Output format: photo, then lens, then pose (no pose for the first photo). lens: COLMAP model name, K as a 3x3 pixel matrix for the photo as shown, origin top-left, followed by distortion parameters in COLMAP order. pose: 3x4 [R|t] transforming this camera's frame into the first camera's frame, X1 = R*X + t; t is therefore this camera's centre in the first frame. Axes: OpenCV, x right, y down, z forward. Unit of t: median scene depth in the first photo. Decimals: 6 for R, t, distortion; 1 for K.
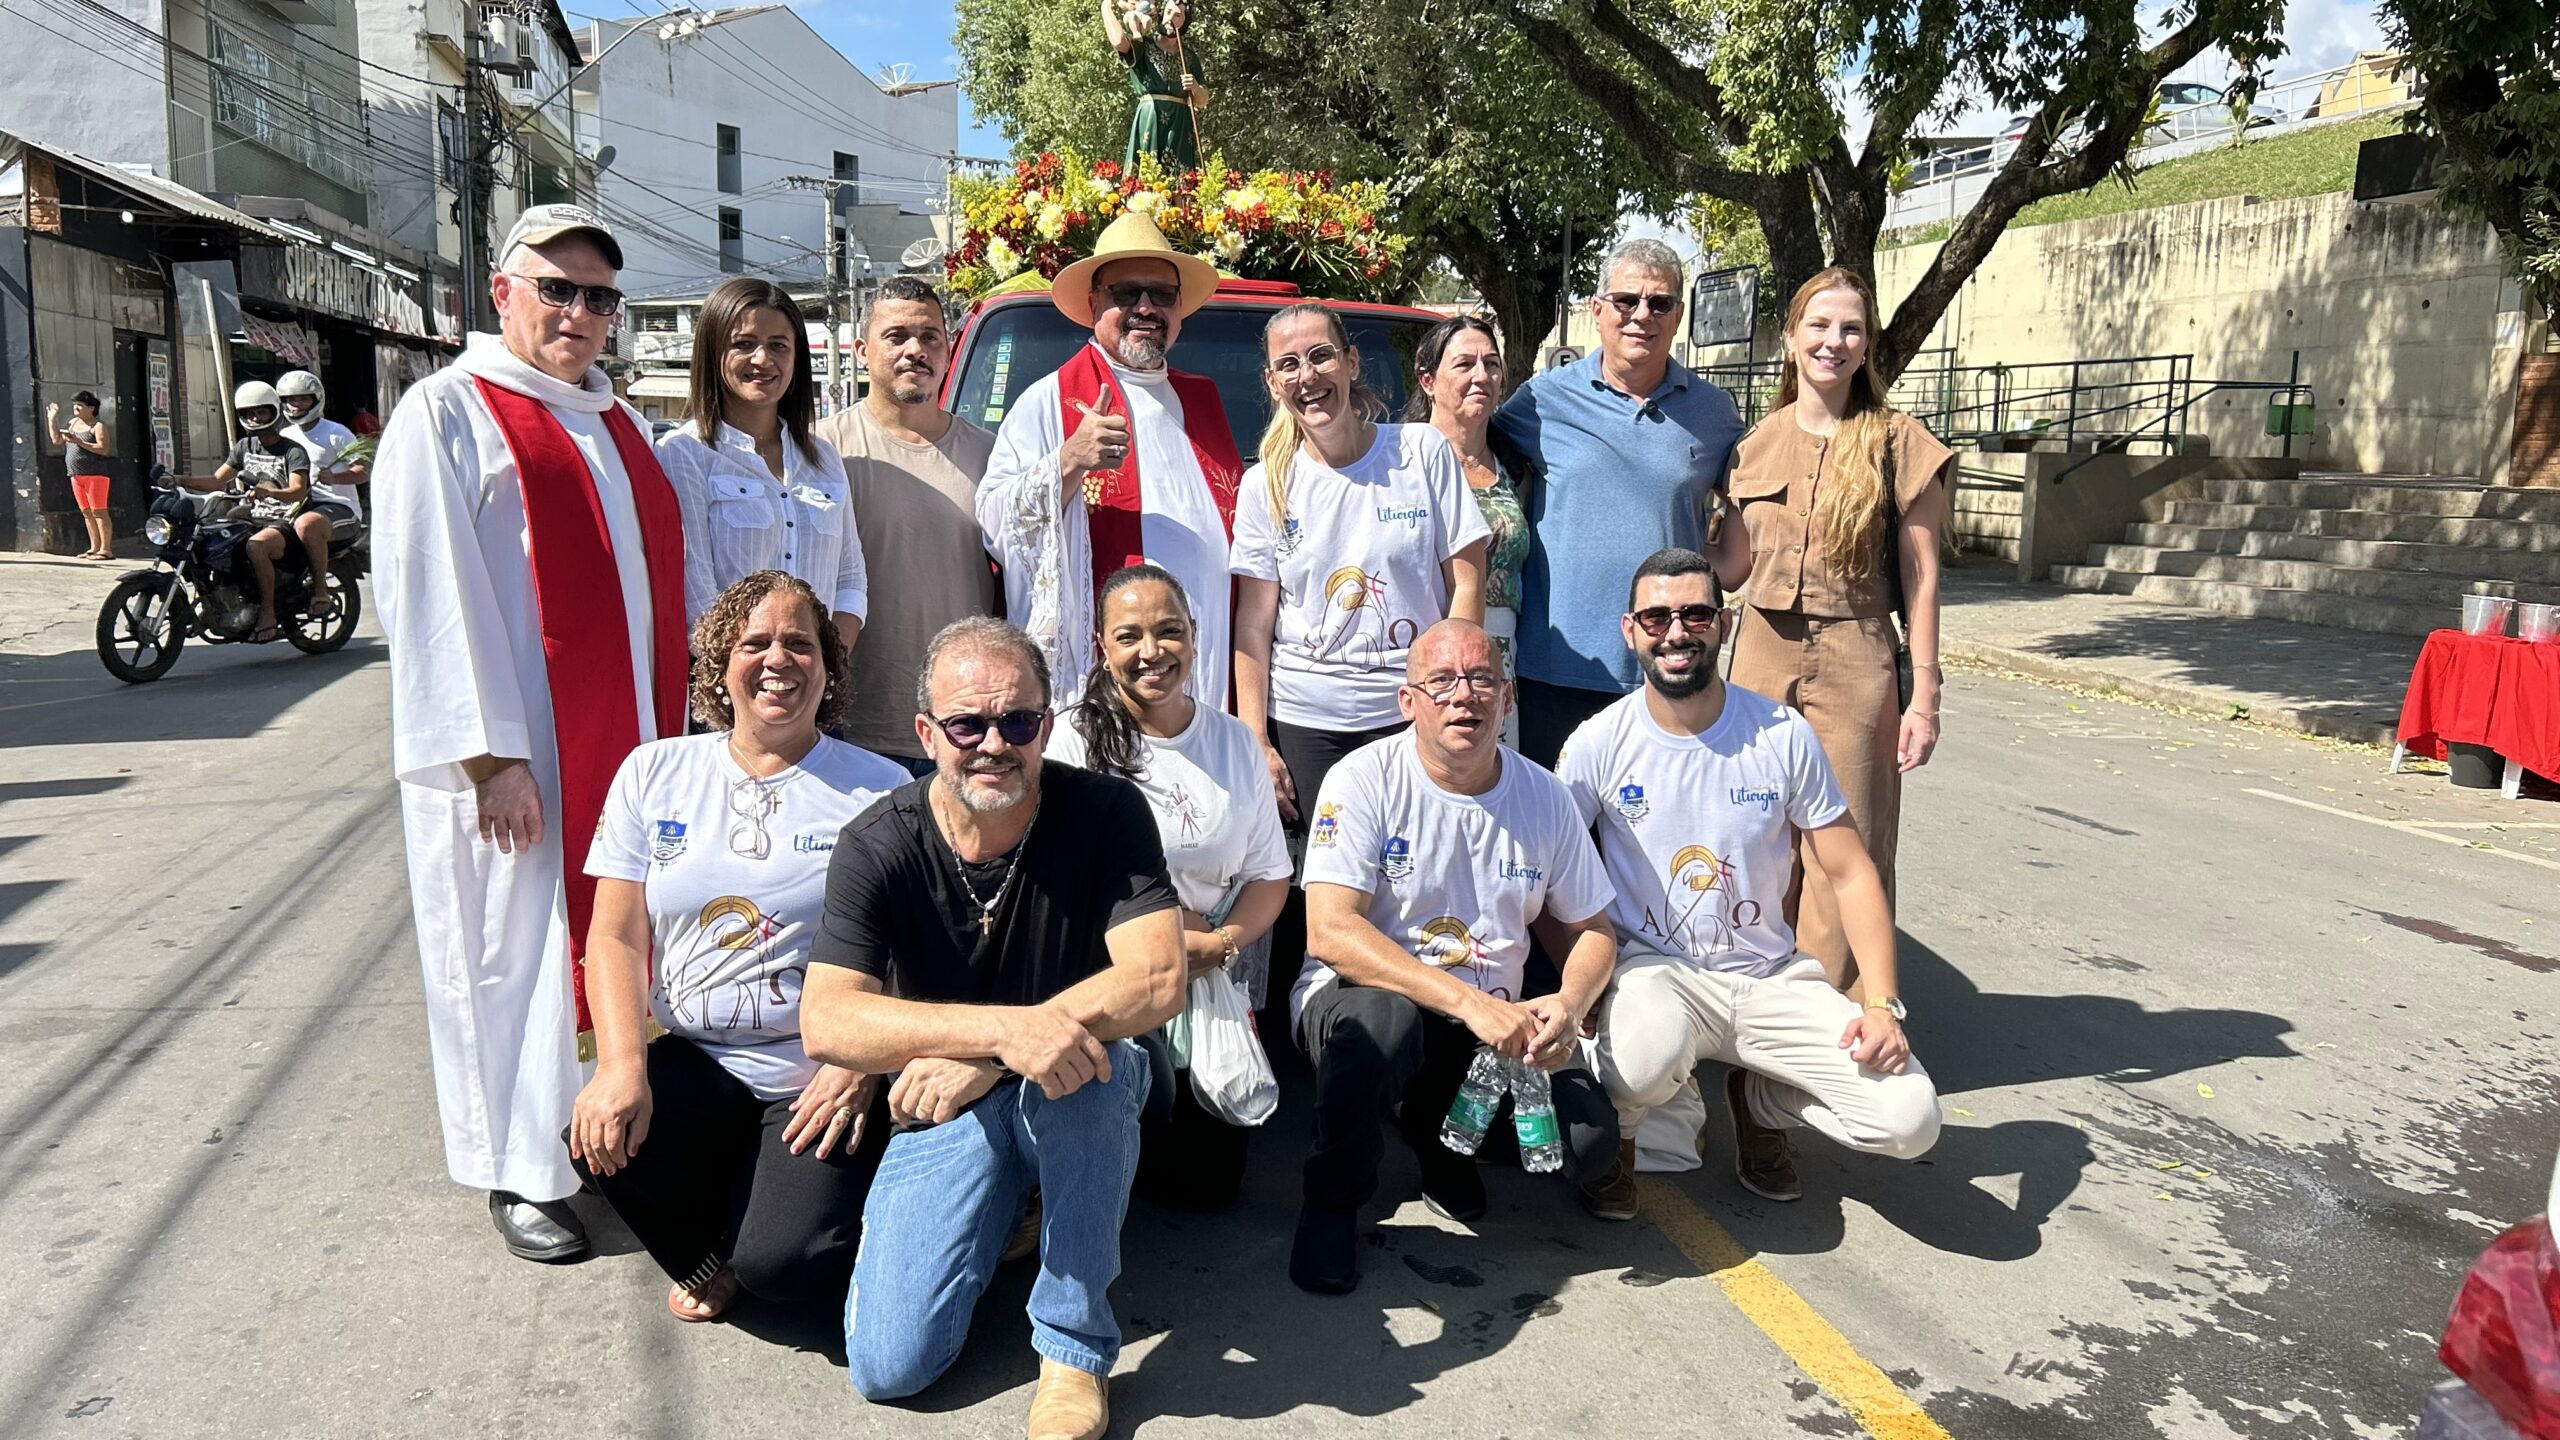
lens RADIAL K [[1904.6, 0, 1280.0], [0, 1904.6, 720.0], [0, 0, 1]] dist [0.002088, -0.011063]
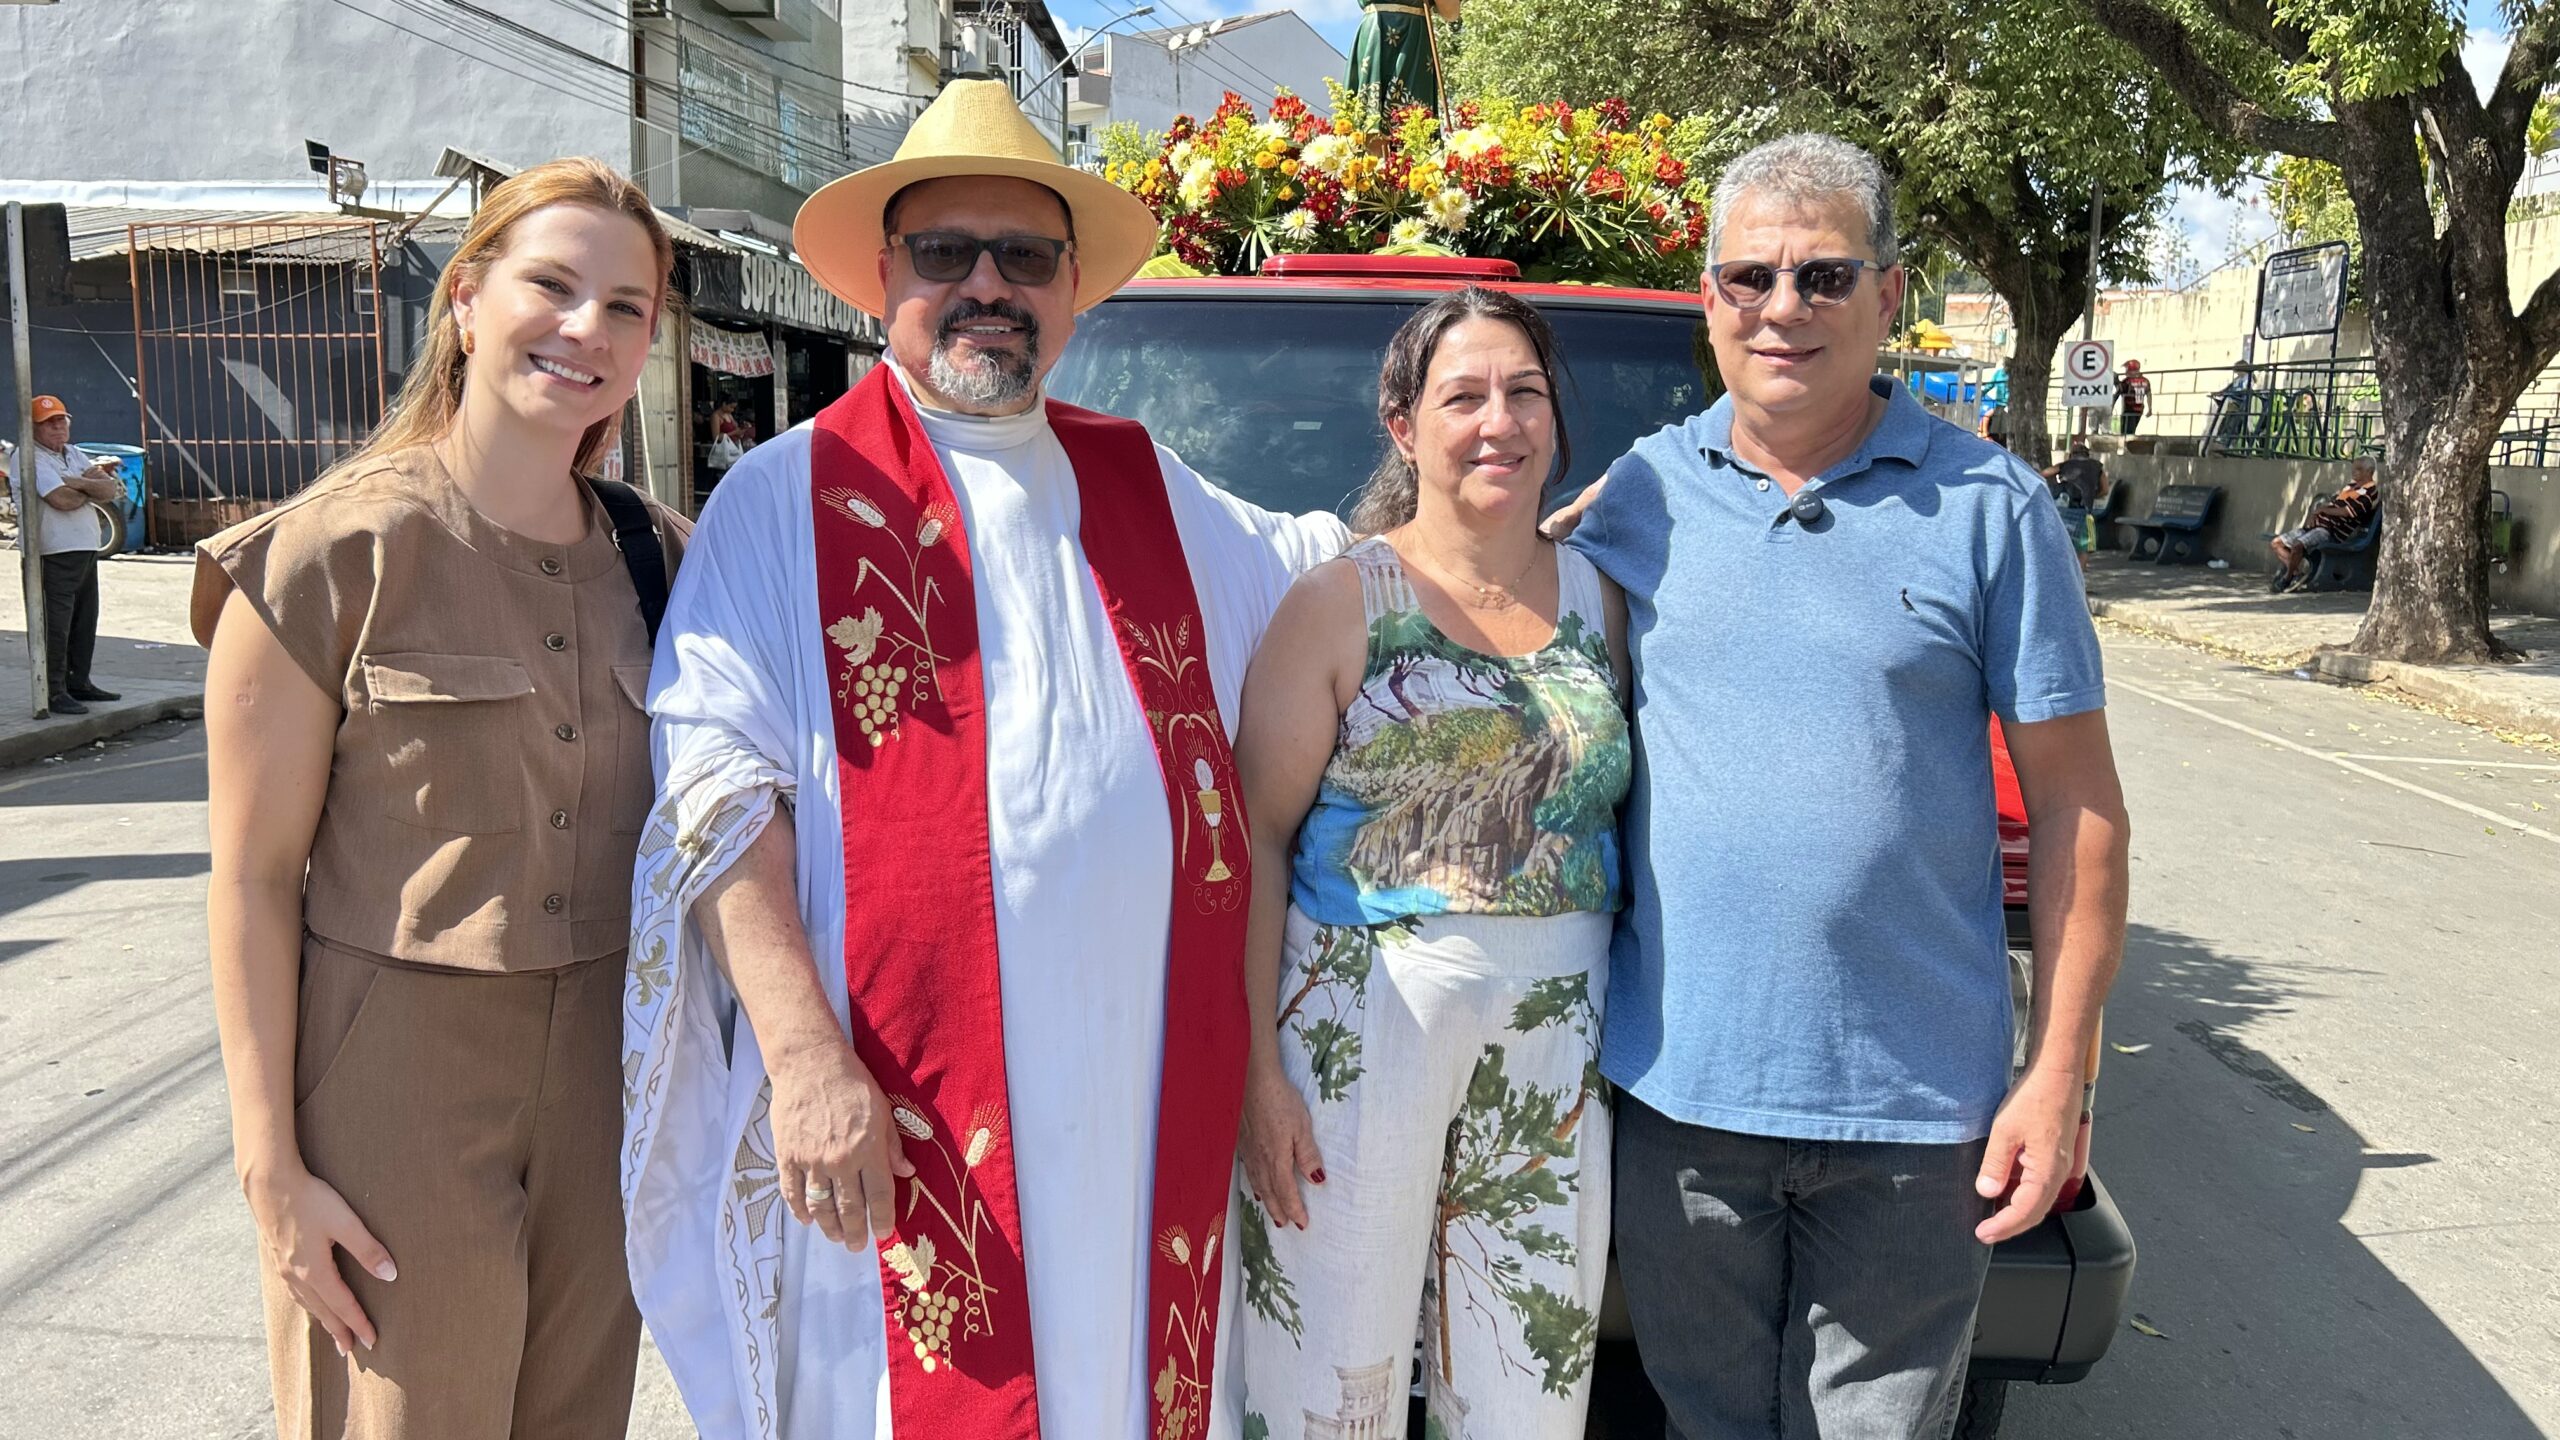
lens RADIAL K [[1904.6, 0, 1280.0], [0, 1904.6, 720.0], [0, 0, 1]] dist [0.002088, -0.011063]
pose [[0.965116, 0.039671, -0.258801, 0.032717], [-0.039637, 0.999200, 0.005350, -0.021513], [0.258806, 0.005095, 0.965916, 0.104474]]
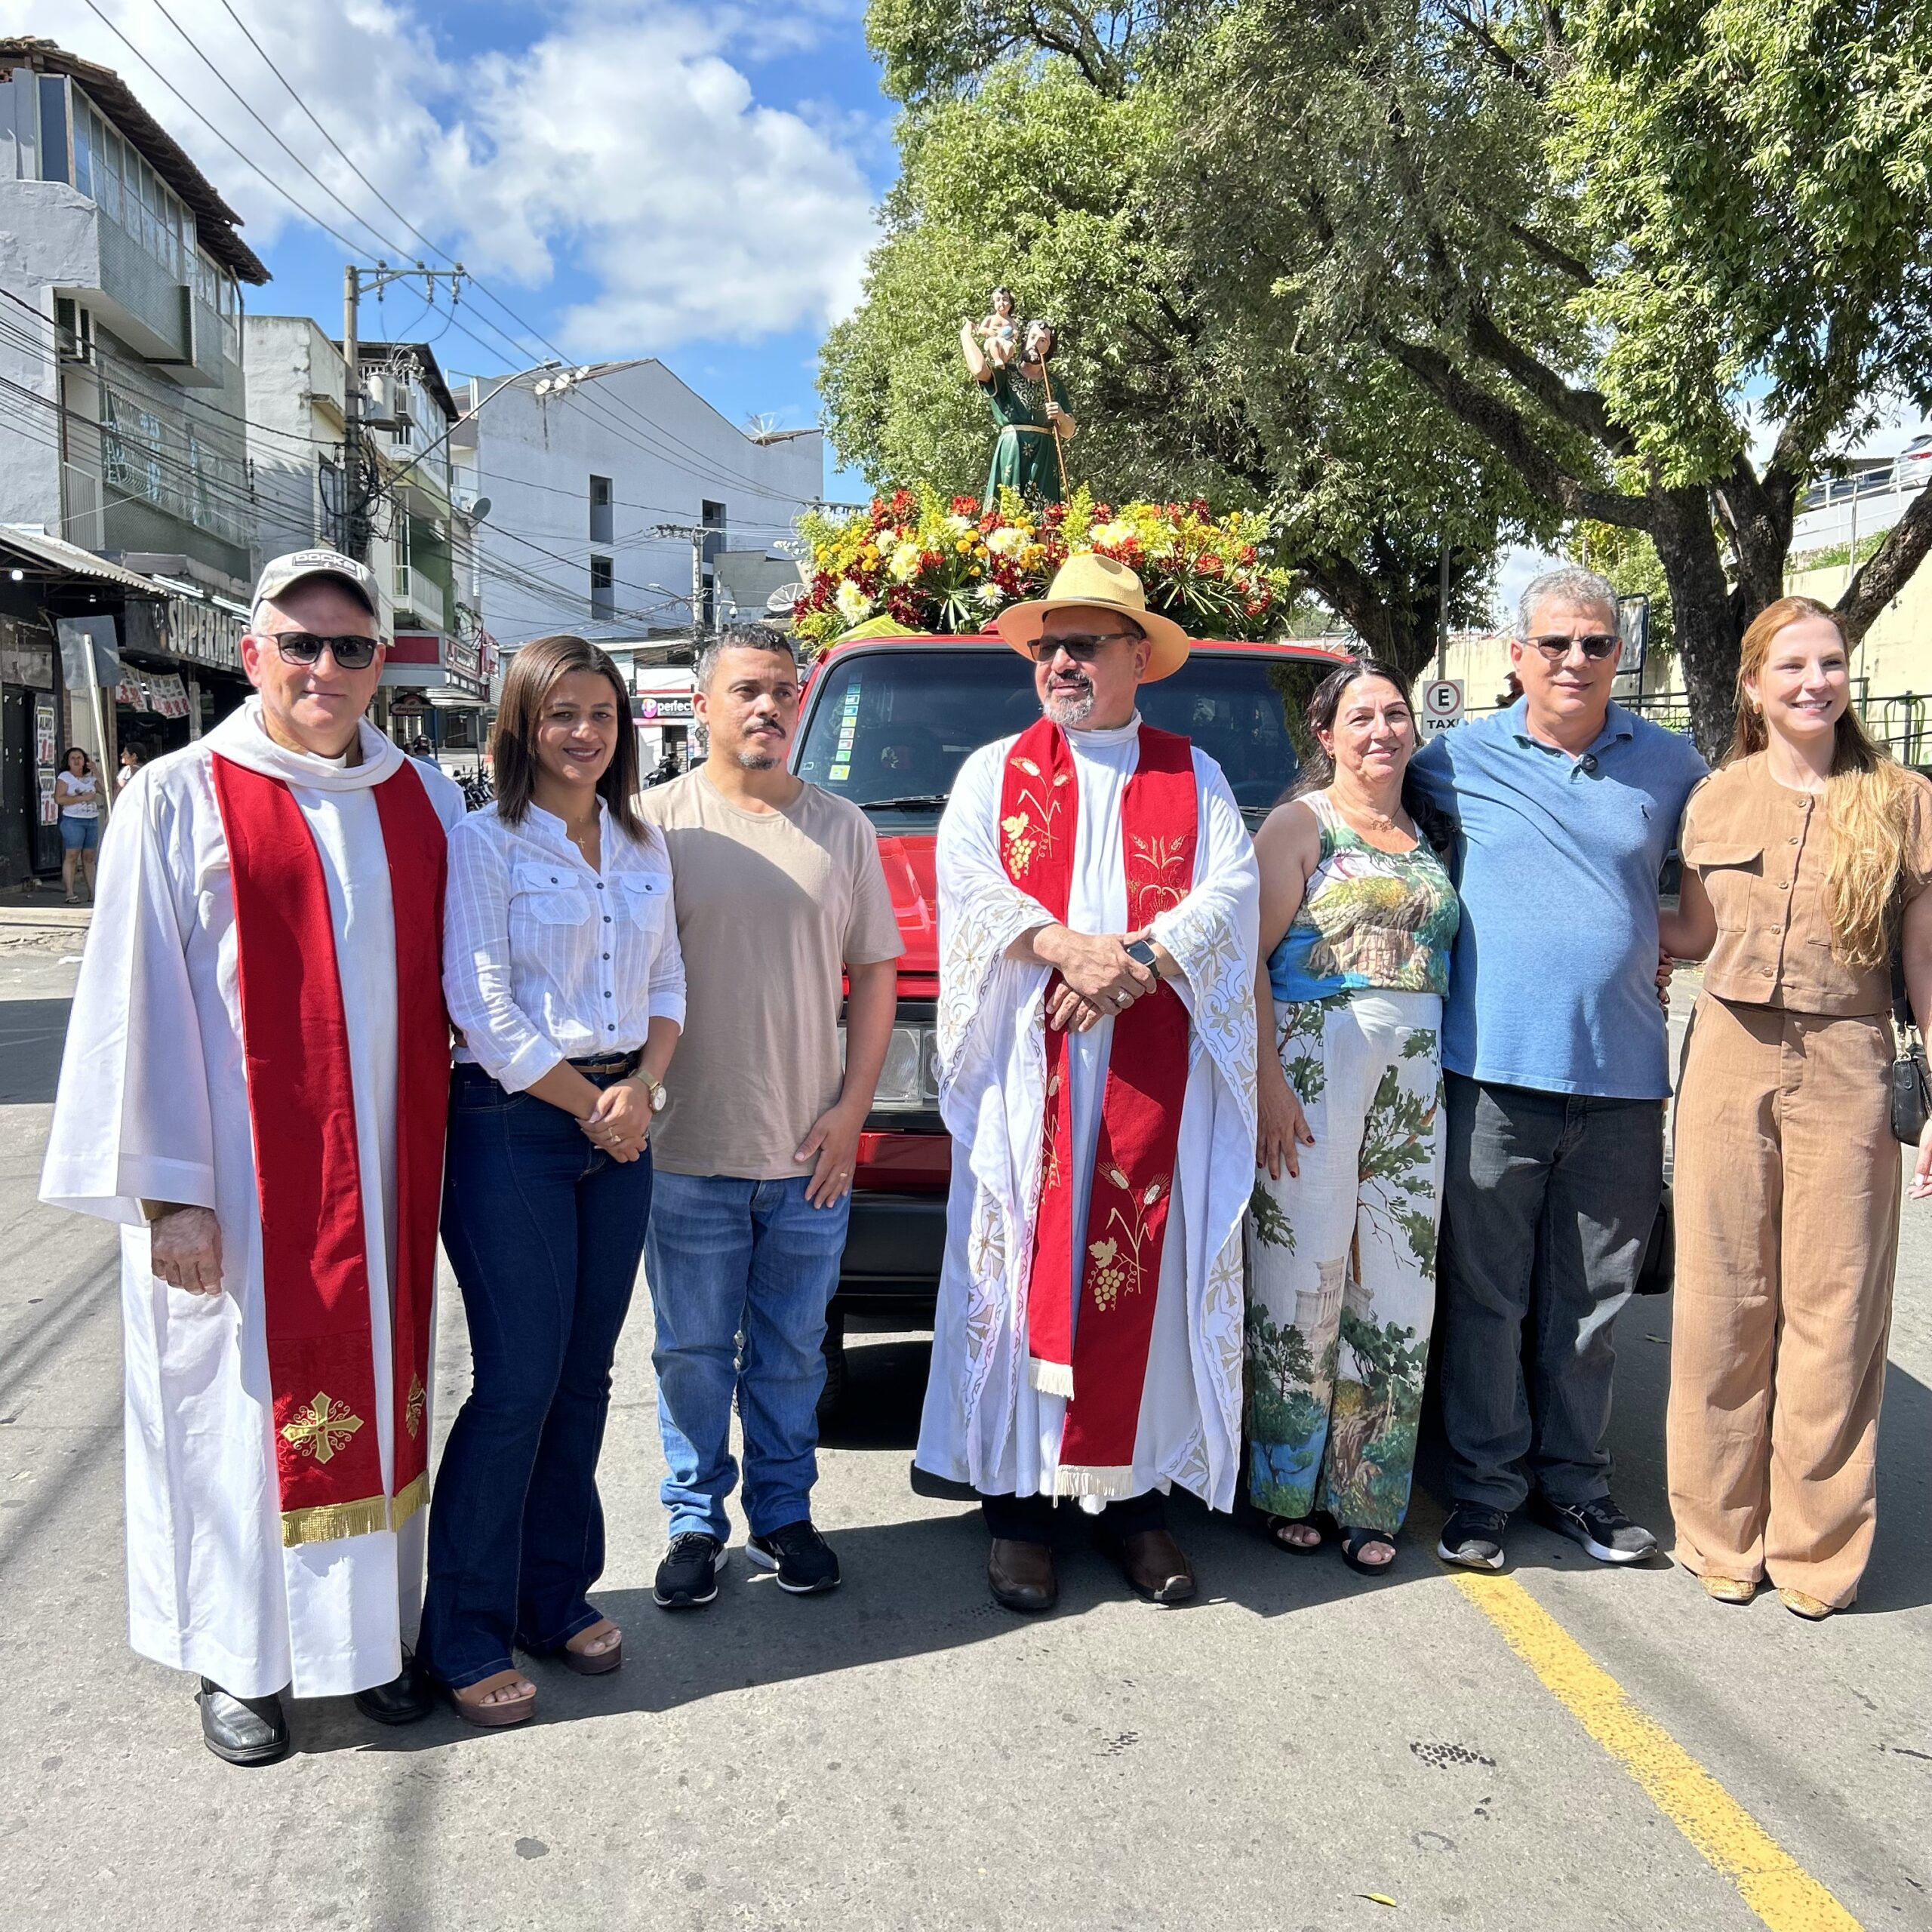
lens RADIAL K [[1907.4, 0, 958.0], [0, 1907.4, 970.9], [0, 0, 1]] dist [0.051761, -0.133252]
pose [[0.995455, 0.000881, -0.095230, -0.001829], [-0.005181, 0.998977, -0.044916, -0.006856], [0.095093, 0.045205, 0.994441, 0.027739]]
